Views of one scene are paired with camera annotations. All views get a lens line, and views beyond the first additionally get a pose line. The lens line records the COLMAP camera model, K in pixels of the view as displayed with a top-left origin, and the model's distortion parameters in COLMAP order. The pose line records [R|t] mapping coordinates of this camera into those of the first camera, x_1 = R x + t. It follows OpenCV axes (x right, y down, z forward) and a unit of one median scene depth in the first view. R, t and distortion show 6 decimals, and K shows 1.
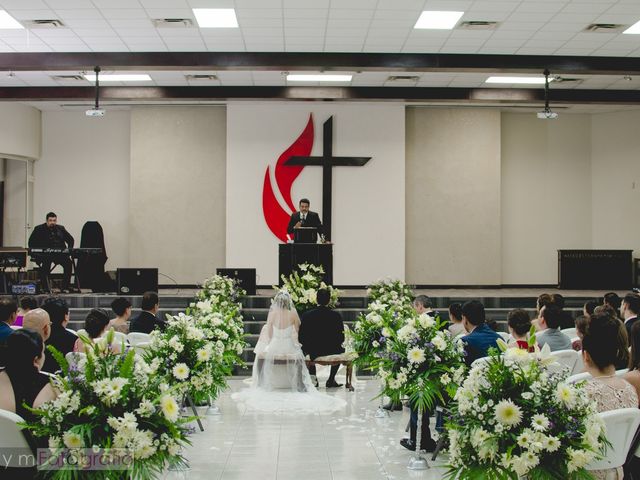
lens RADIAL K [[1264.4, 0, 320.0], [0, 1264.4, 240.0], [0, 0, 1]] dist [-0.138884, -0.332153]
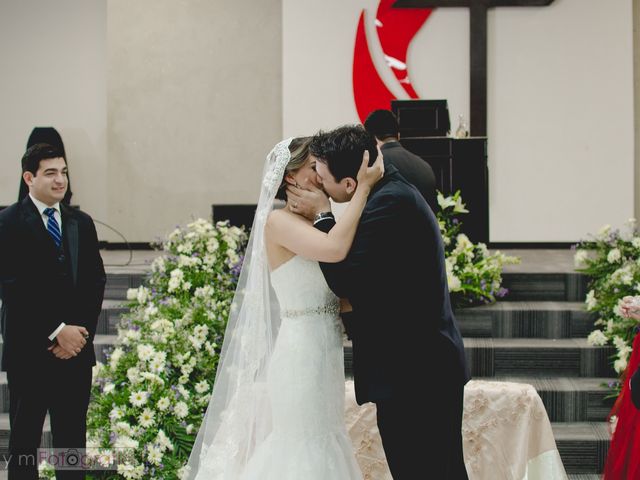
lens RADIAL K [[1264.4, 0, 320.0], [0, 1264.4, 240.0], [0, 0, 1]] dist [-0.138884, -0.332153]
pose [[0.991927, -0.005297, -0.126701, 0.007870], [0.009971, 0.999292, 0.036290, 0.020167], [0.126419, -0.037261, 0.991277, 0.603198]]
